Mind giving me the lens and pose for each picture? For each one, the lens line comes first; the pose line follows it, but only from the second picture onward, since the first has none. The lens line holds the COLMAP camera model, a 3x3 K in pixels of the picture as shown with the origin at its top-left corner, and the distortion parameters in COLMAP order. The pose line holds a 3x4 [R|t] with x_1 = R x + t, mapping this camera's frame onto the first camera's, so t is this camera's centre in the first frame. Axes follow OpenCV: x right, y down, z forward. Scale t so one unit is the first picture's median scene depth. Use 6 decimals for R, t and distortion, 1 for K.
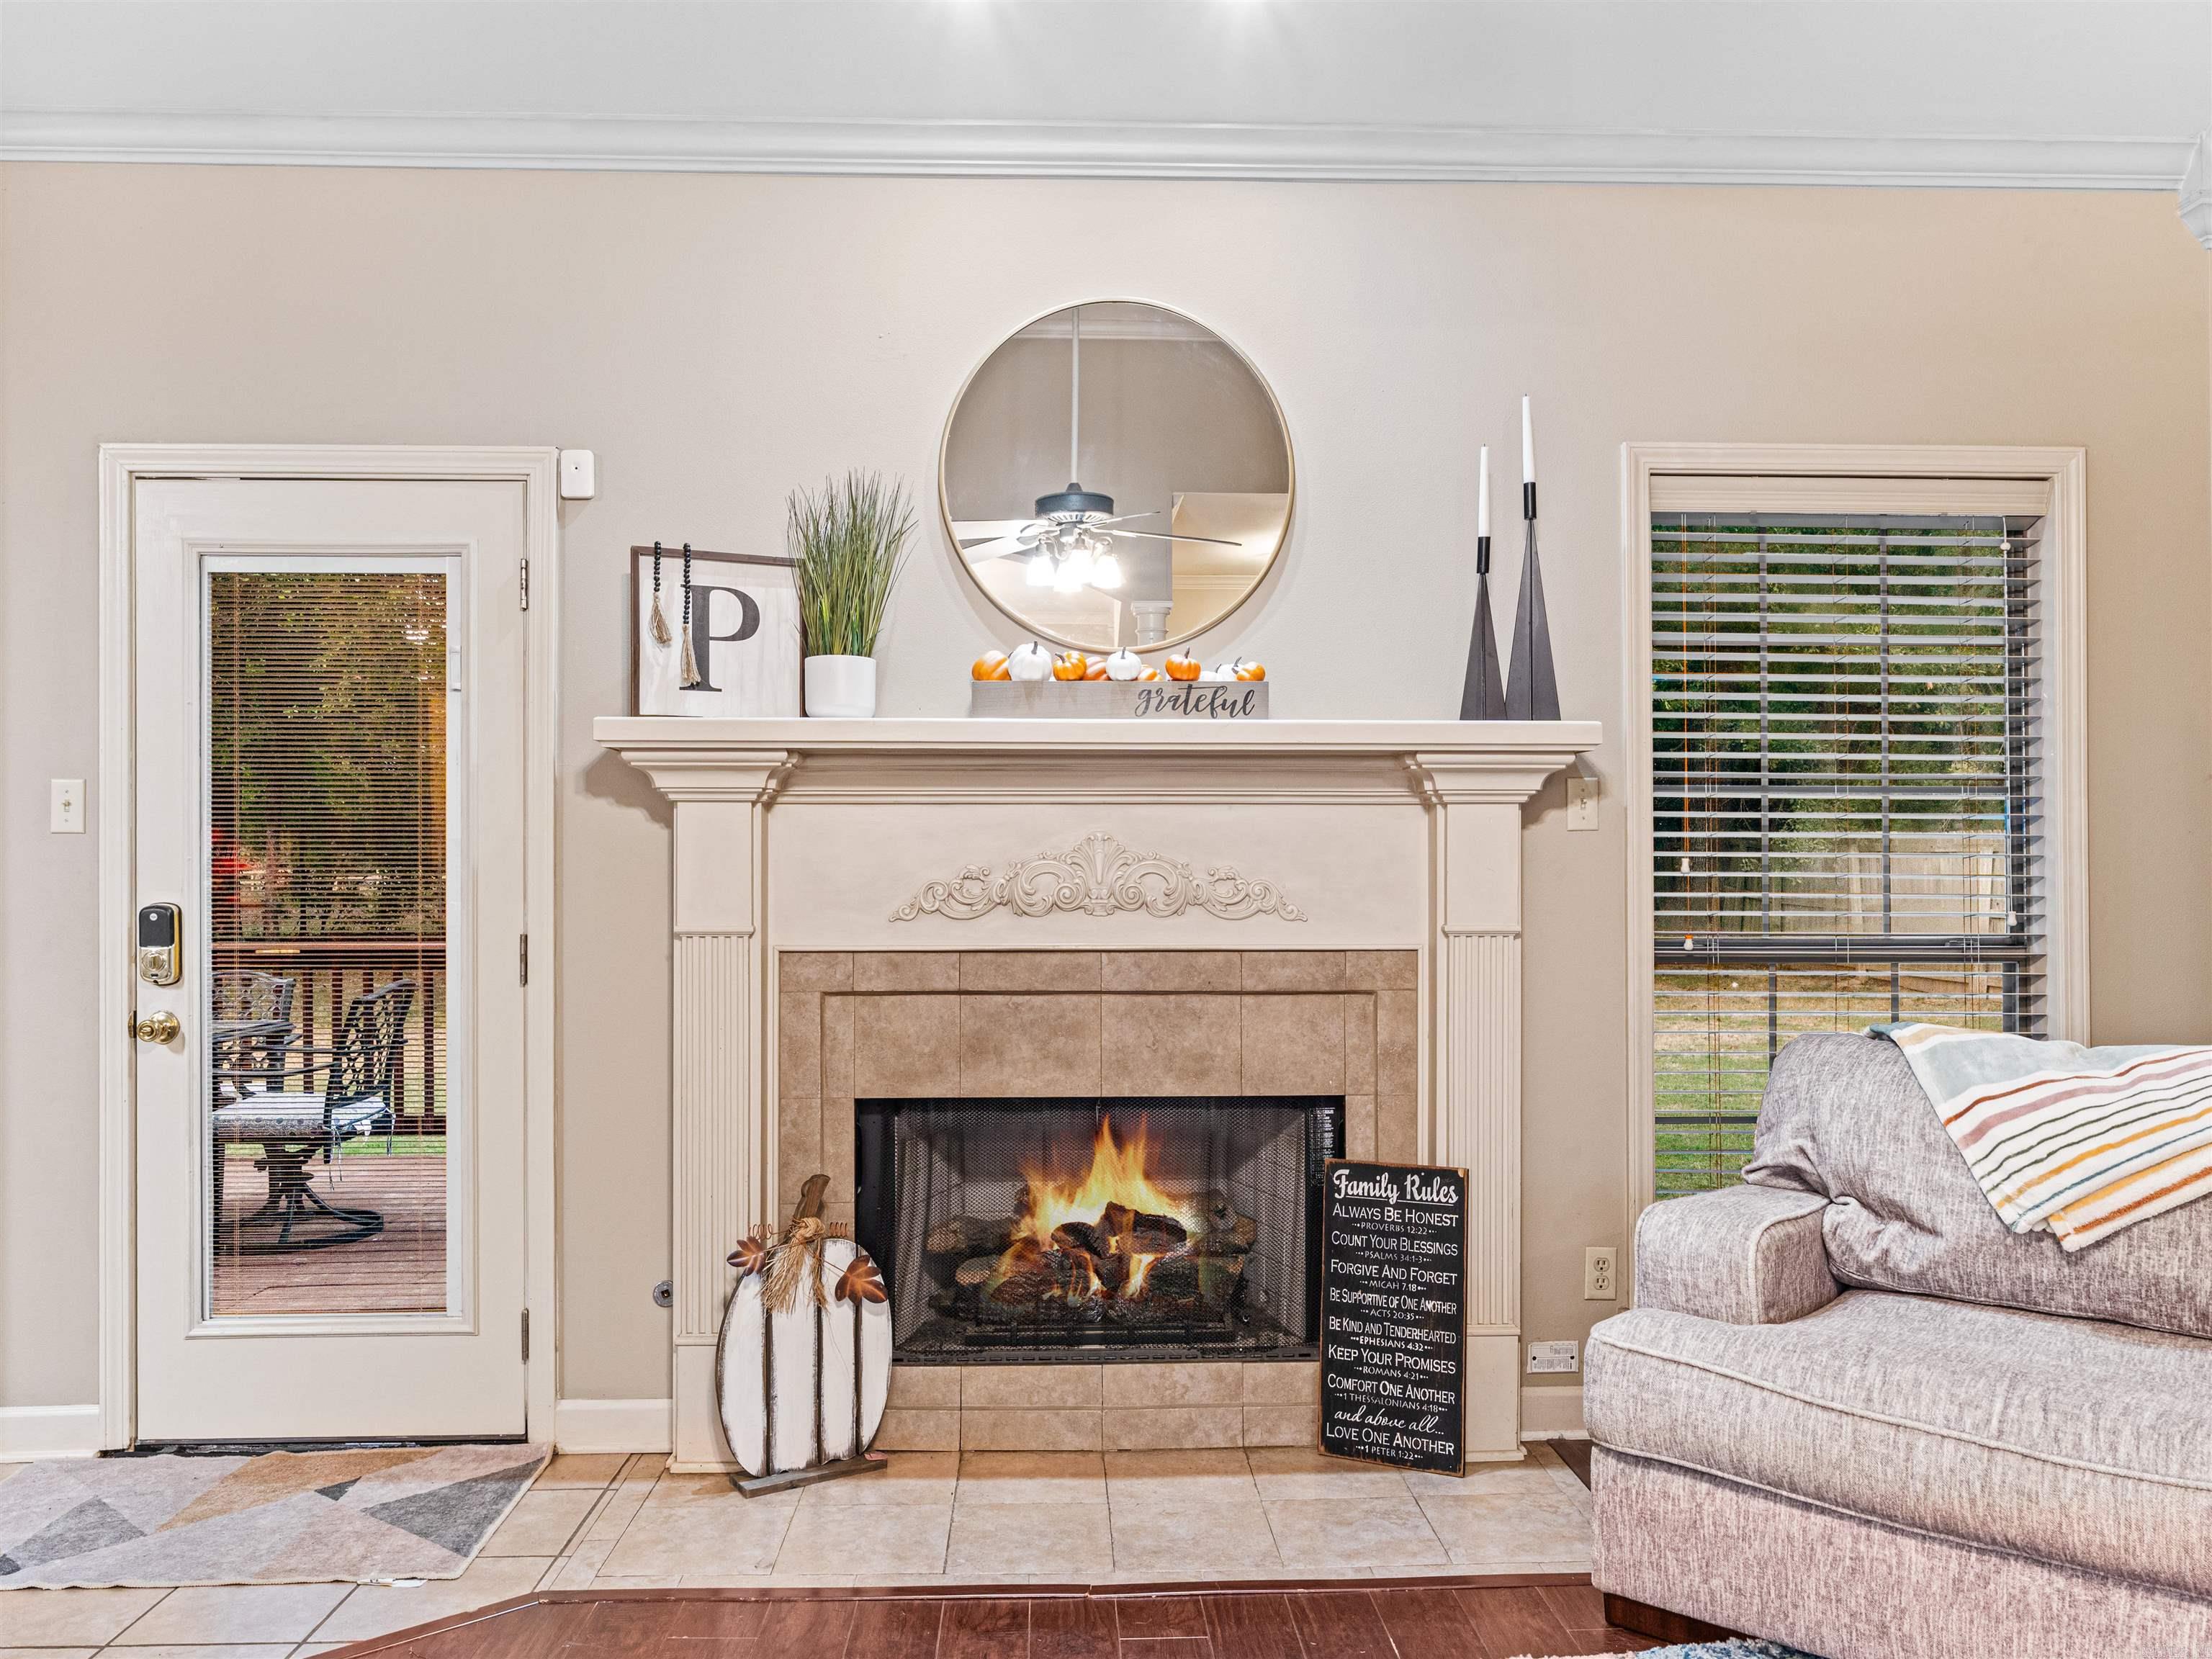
lens RADIAL K [[1558.0, 0, 1092.9], [0, 1558.0, 867.6], [0, 0, 1]] dist [-0.005249, -0.000325]
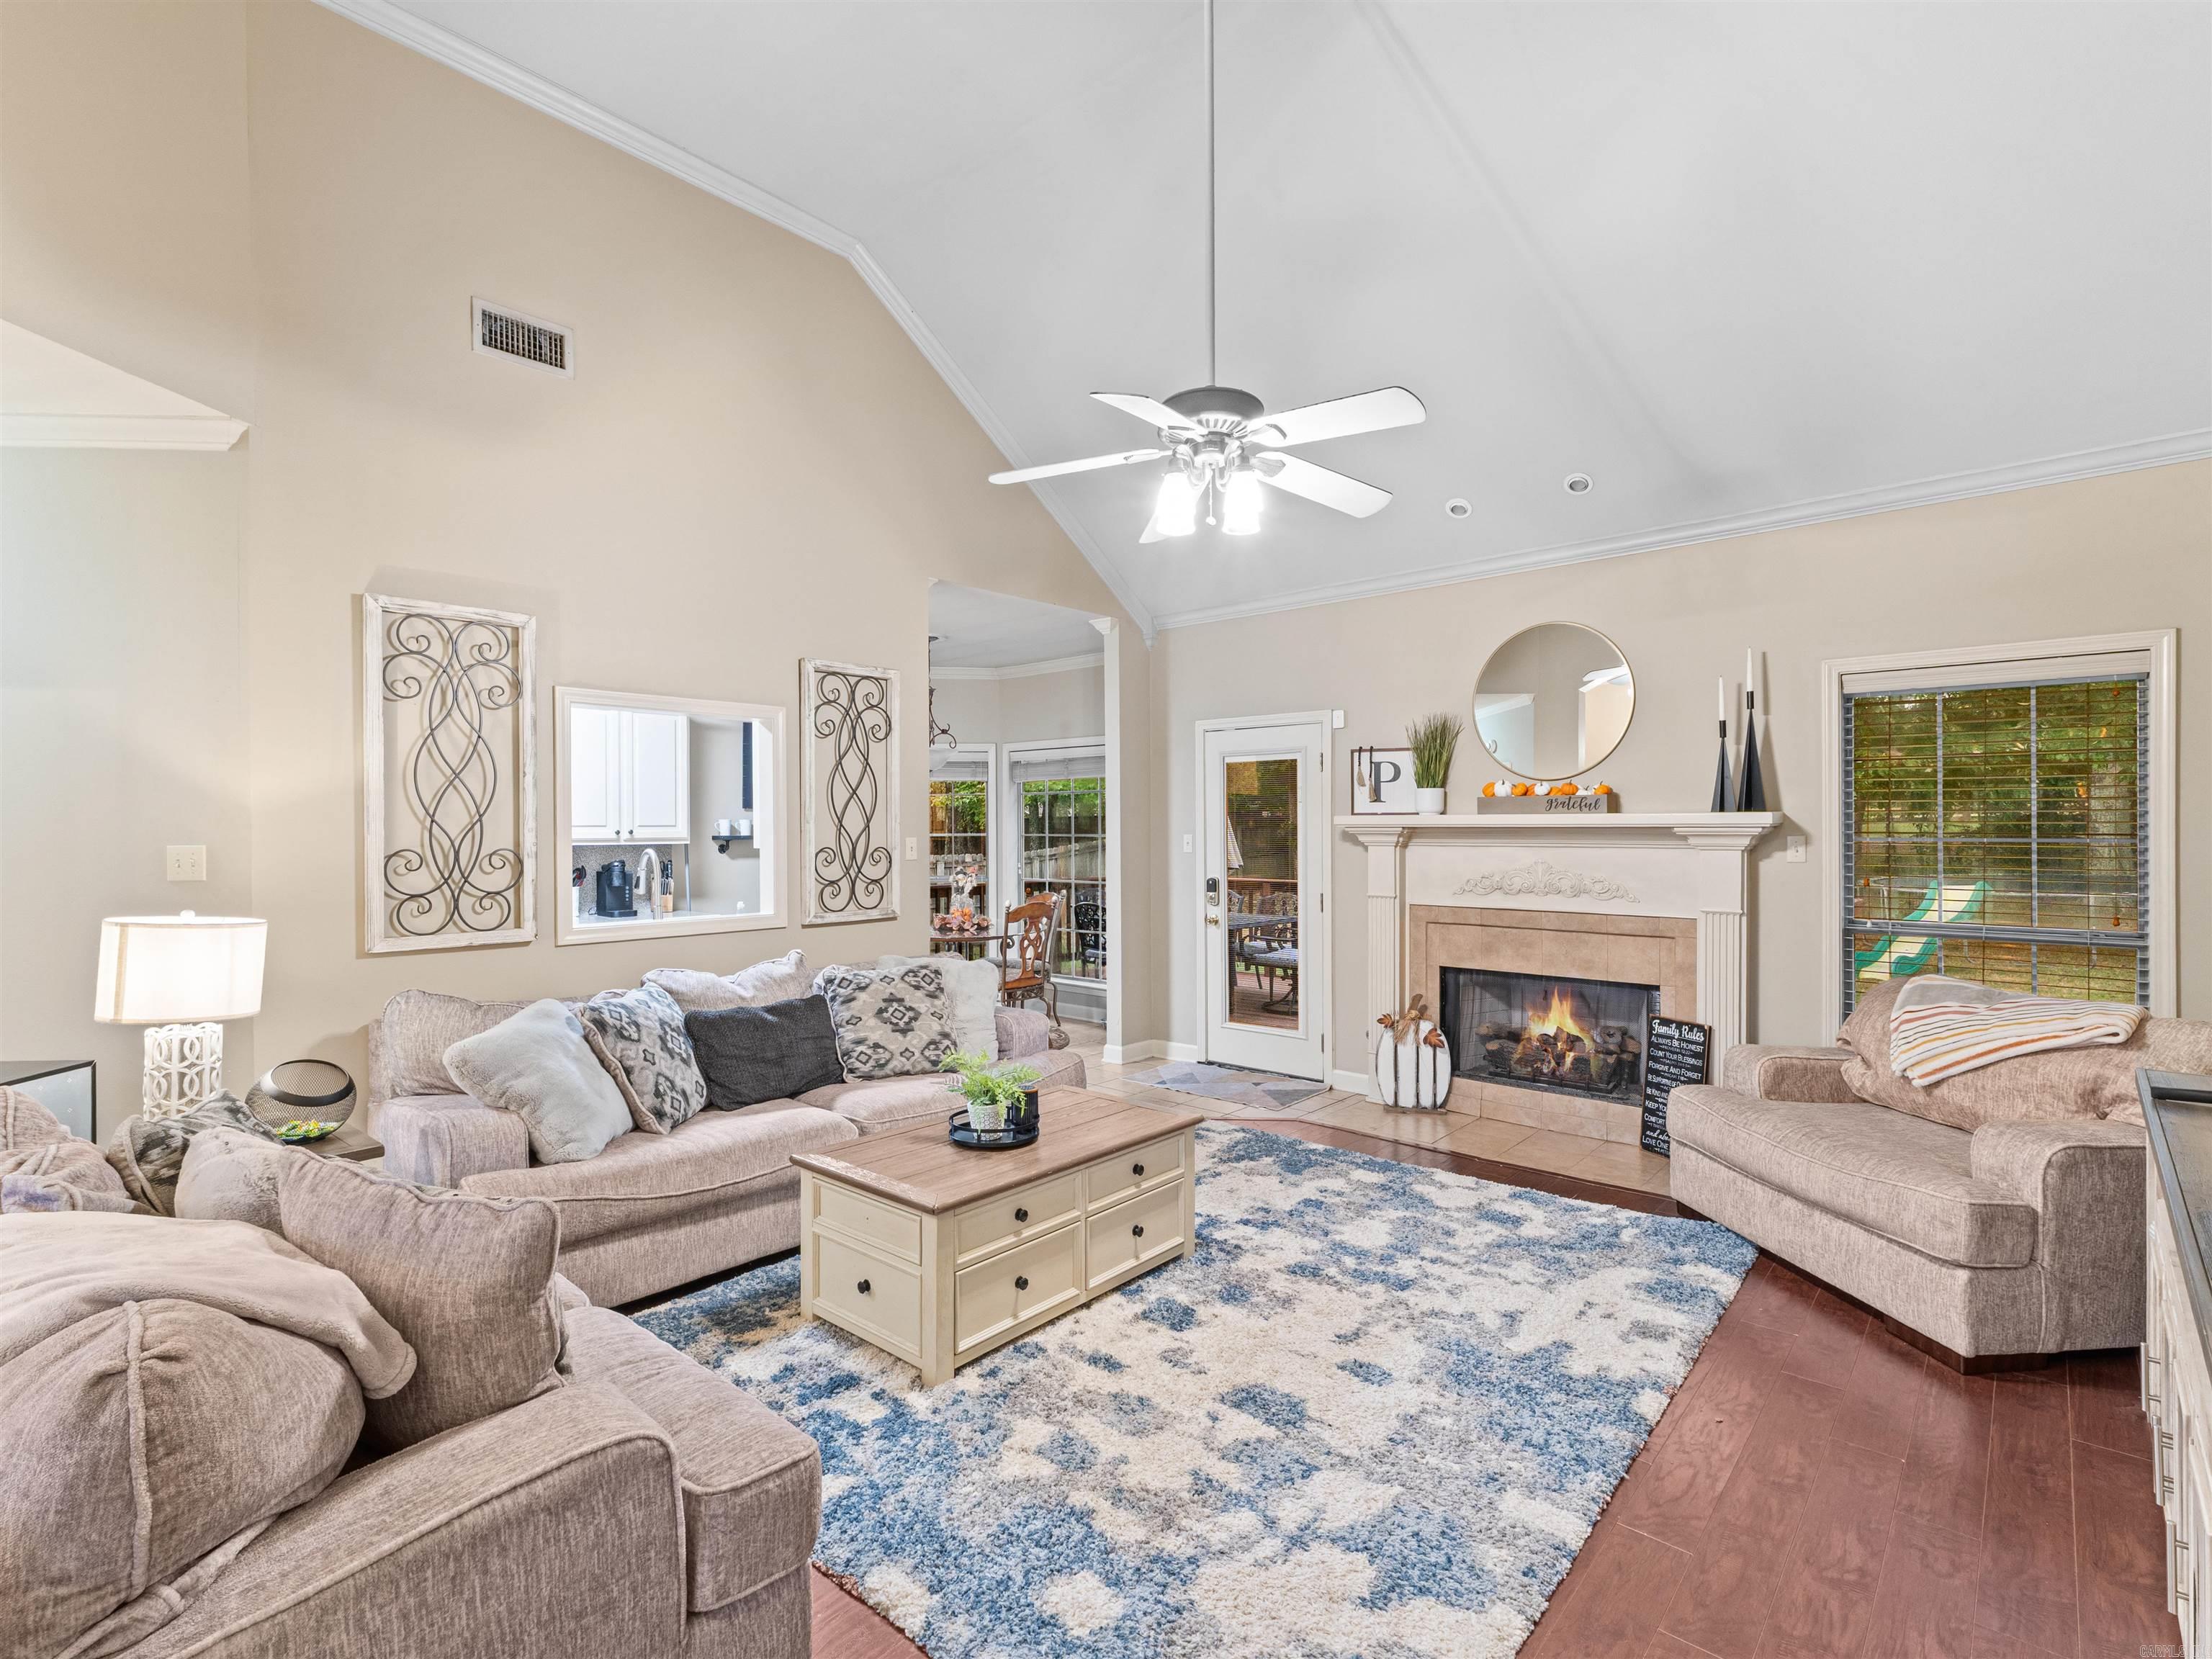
lens RADIAL K [[1060.1, 0, 1103.2], [0, 1060.1, 829.6], [0, 0, 1]] dist [0.000240, 0.000173]
pose [[0.719704, 0.001171, -0.694280, 0.629309], [0.008301, 0.999913, 0.010291, -0.088524], [0.694232, -0.013169, 0.719631, -0.570336]]
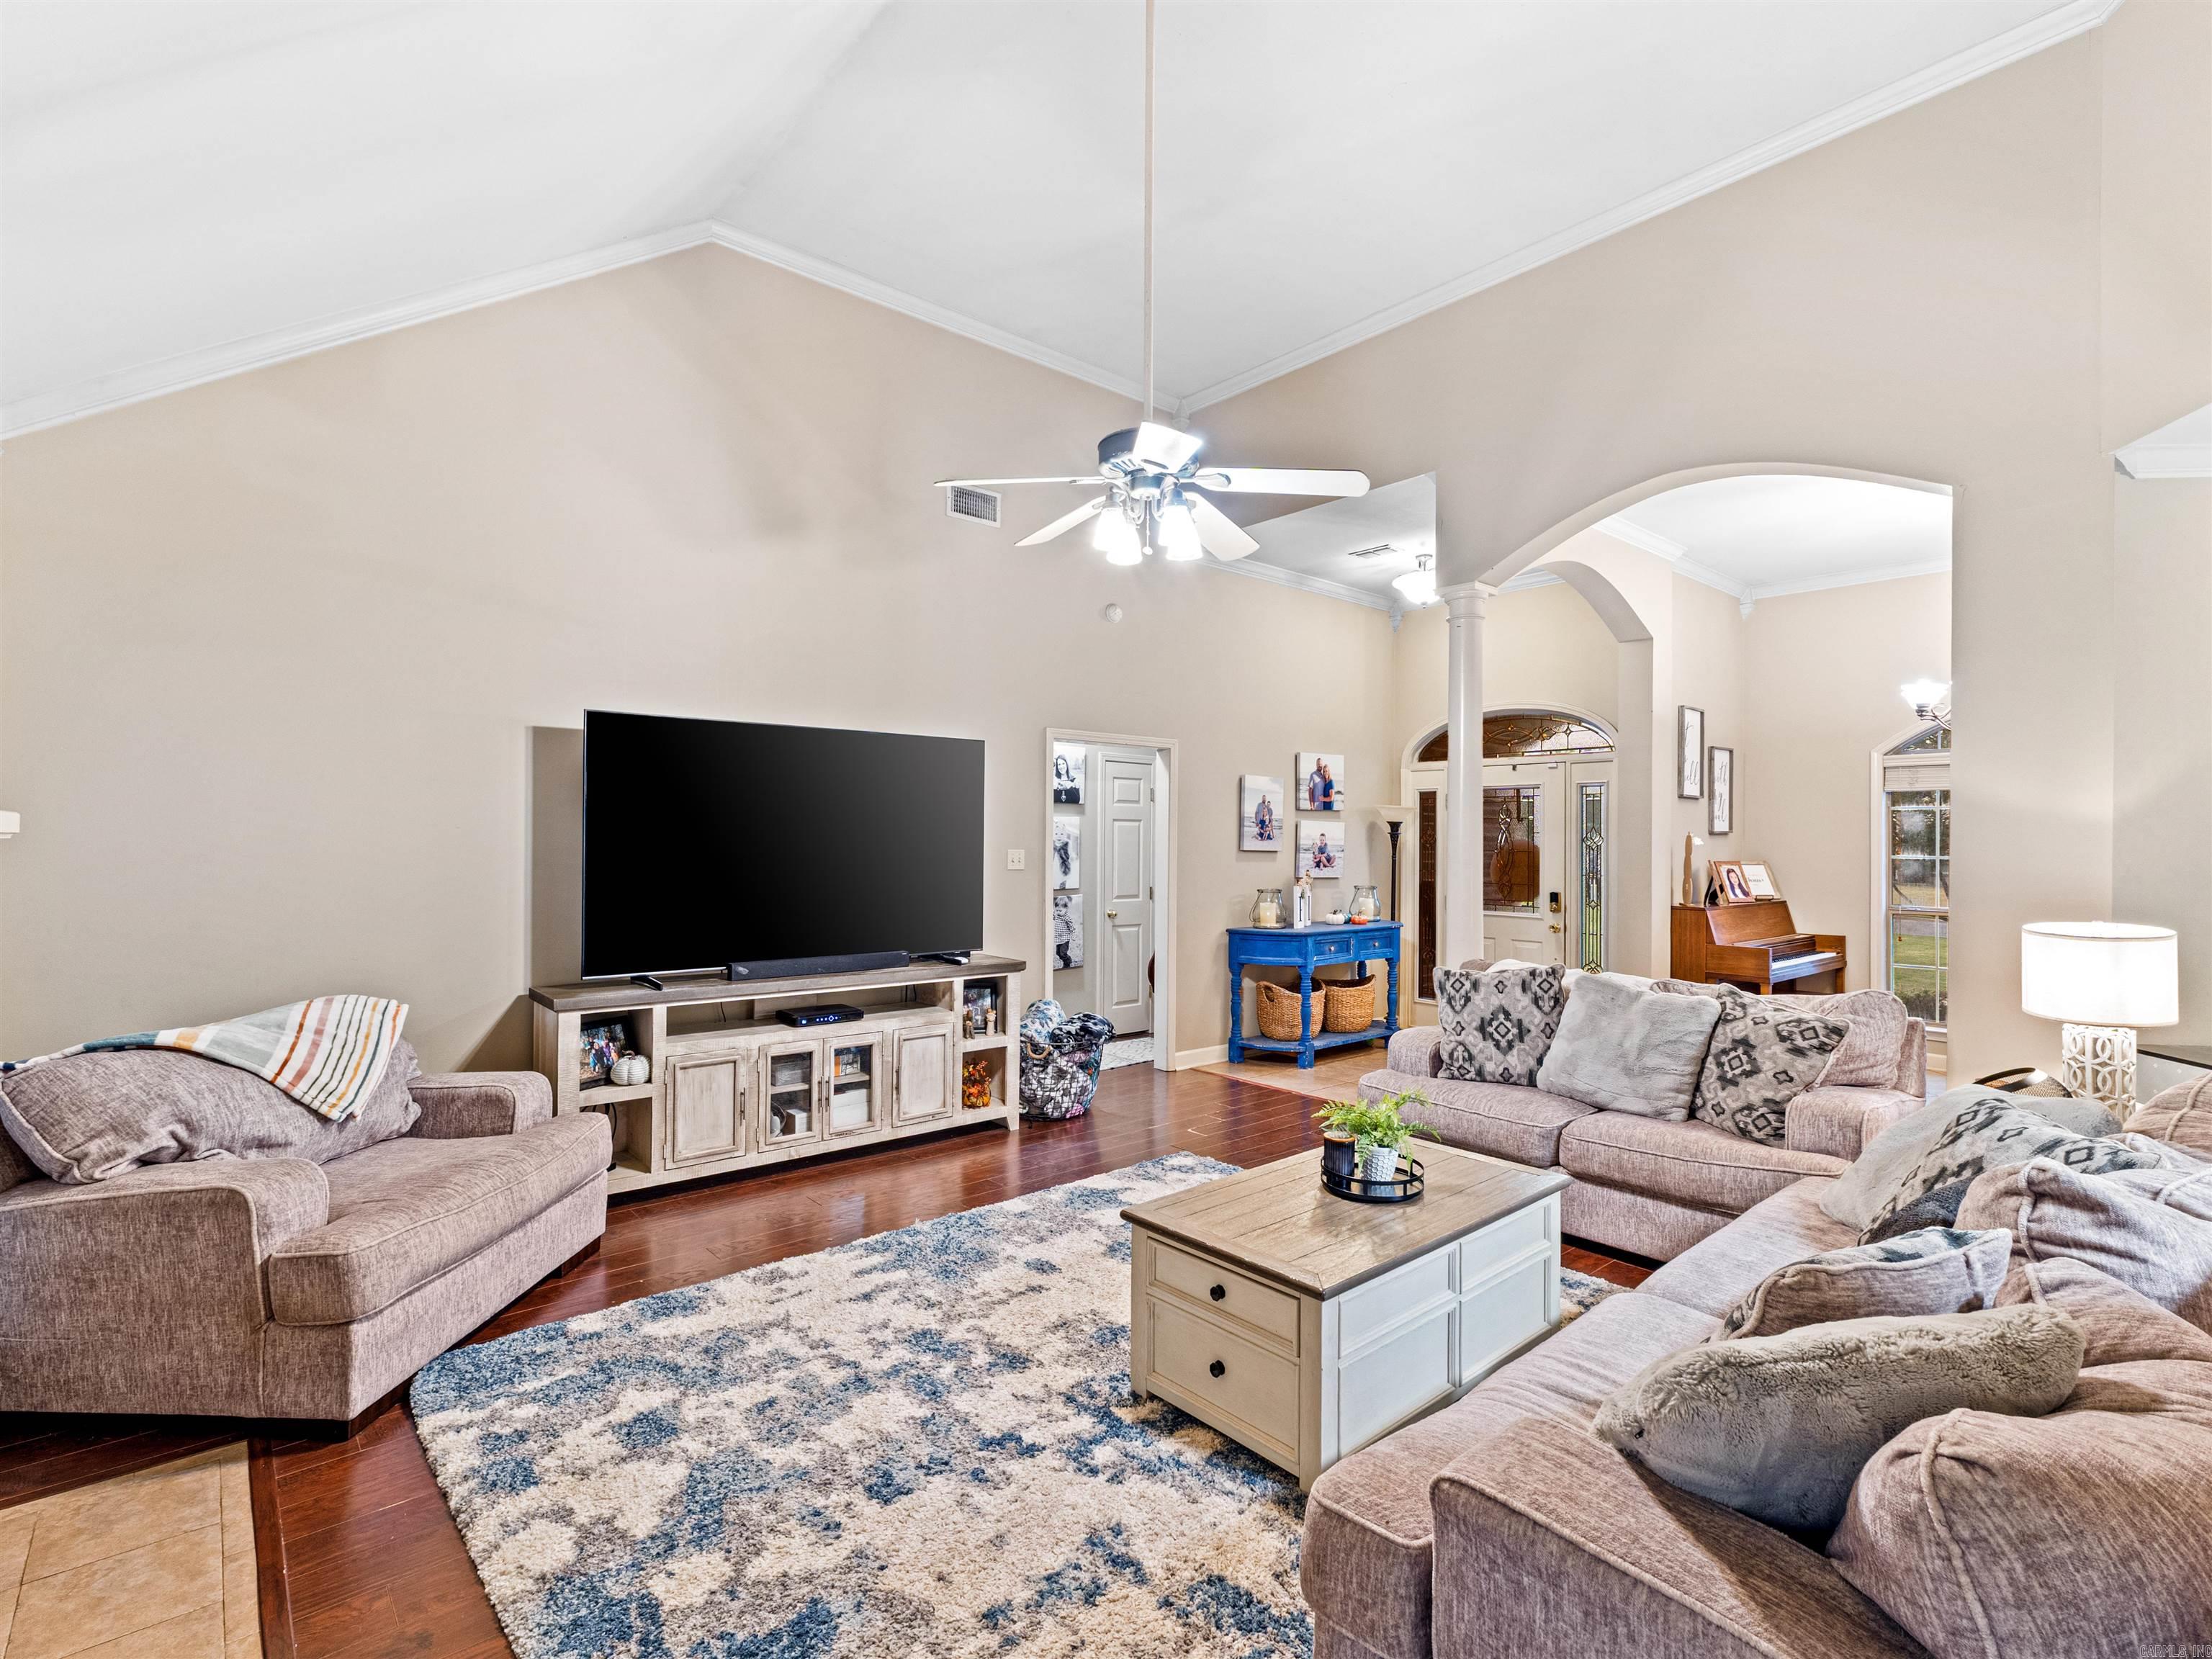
lens RADIAL K [[1060.1, 0, 1106.7], [0, 1060.1, 836.8], [0, 0, 1]] dist [0.000240, 0.000173]
pose [[-0.624415, 0.003549, 0.781085, -0.799710], [-0.013194, 0.999799, -0.015090, -0.069456], [-0.780981, -0.019728, -0.624243, 0.918668]]
